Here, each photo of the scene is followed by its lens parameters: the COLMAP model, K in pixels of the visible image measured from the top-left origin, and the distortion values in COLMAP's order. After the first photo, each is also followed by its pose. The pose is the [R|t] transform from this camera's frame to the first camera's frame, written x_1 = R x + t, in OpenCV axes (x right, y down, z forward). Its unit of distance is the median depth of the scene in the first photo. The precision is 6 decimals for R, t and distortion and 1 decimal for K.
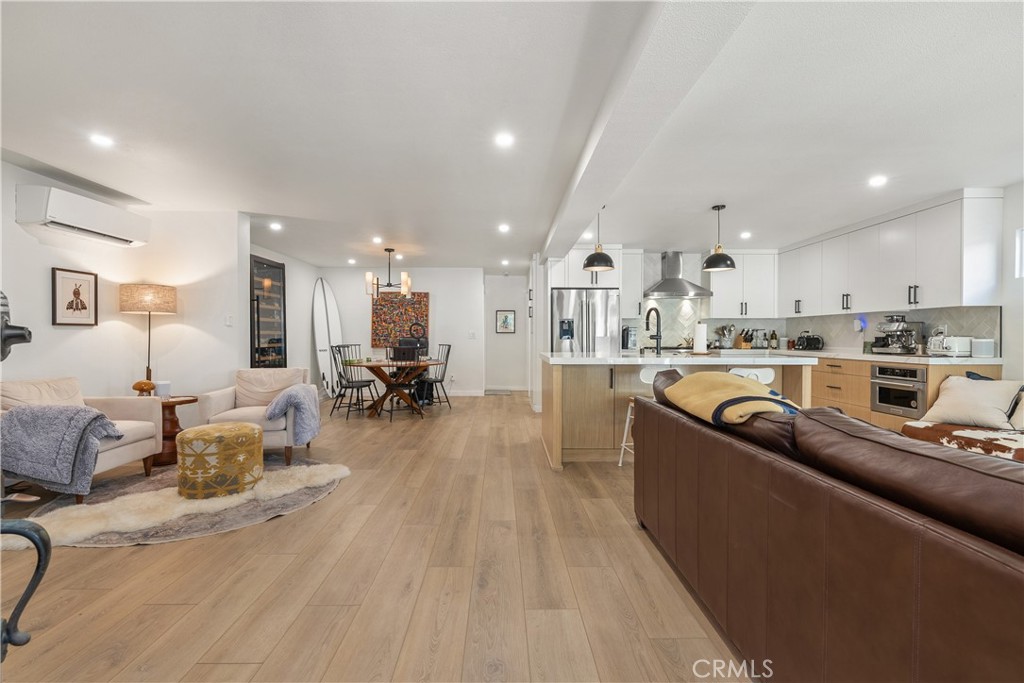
lens RADIAL K [[474.7, 0, 495.7], [0, 474.7, 343.2], [0, 0, 1]] dist [-0.003463, 0.000811]
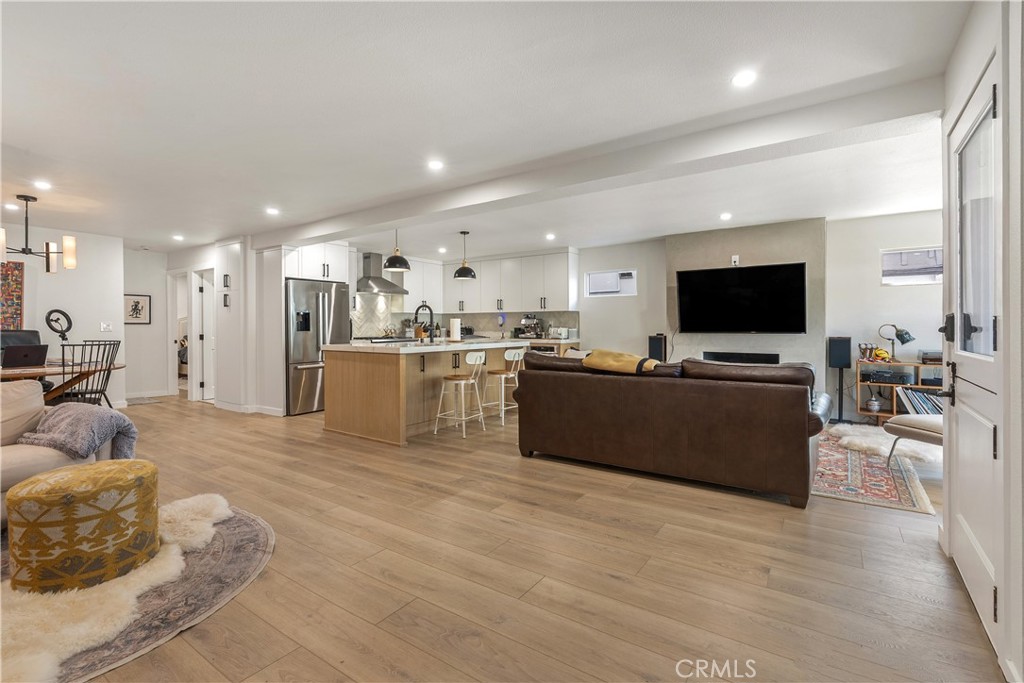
lens RADIAL K [[485.0, 0, 515.5], [0, 485.0, 329.5], [0, 0, 1]] dist [-0.001758, 0.000912]
pose [[0.560702, -0.007003, 0.827988, -0.685995], [0.013780, 0.999905, -0.000875, -0.008007], [-0.827903, 0.011900, 0.560745, 0.121256]]
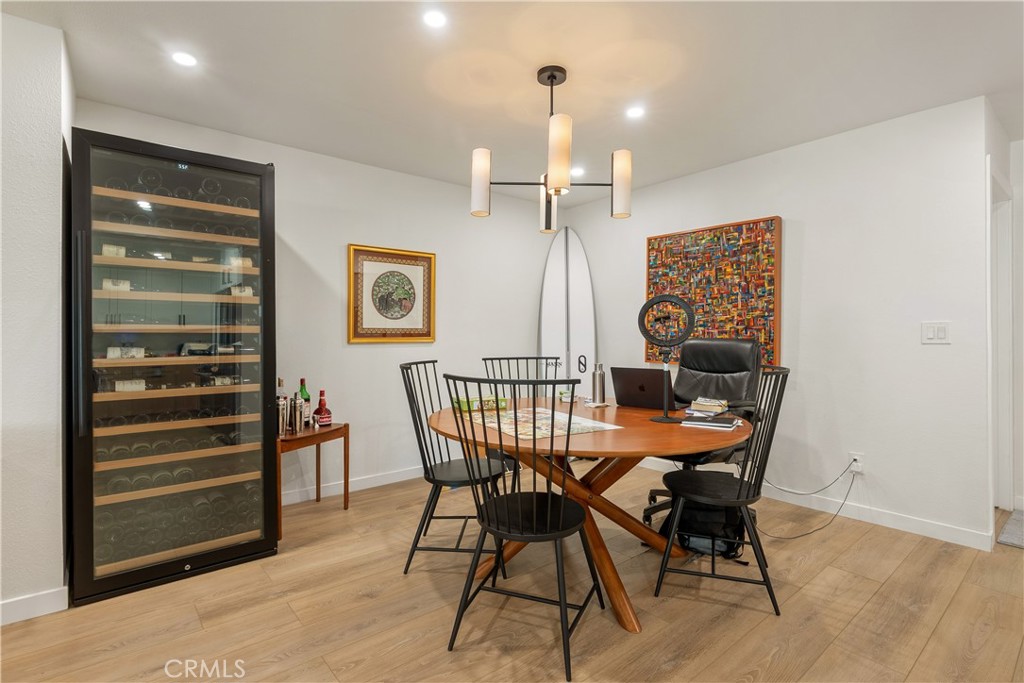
lens RADIAL K [[493.7, 0, 512.3], [0, 493.7, 338.9], [0, 0, 1]] dist [-0.000190, -0.000069]
pose [[0.644114, 0.005213, -0.764912, 0.036040], [-0.010770, 0.999939, -0.002254, -0.021590], [0.764854, 0.009690, 0.644131, 1.304060]]
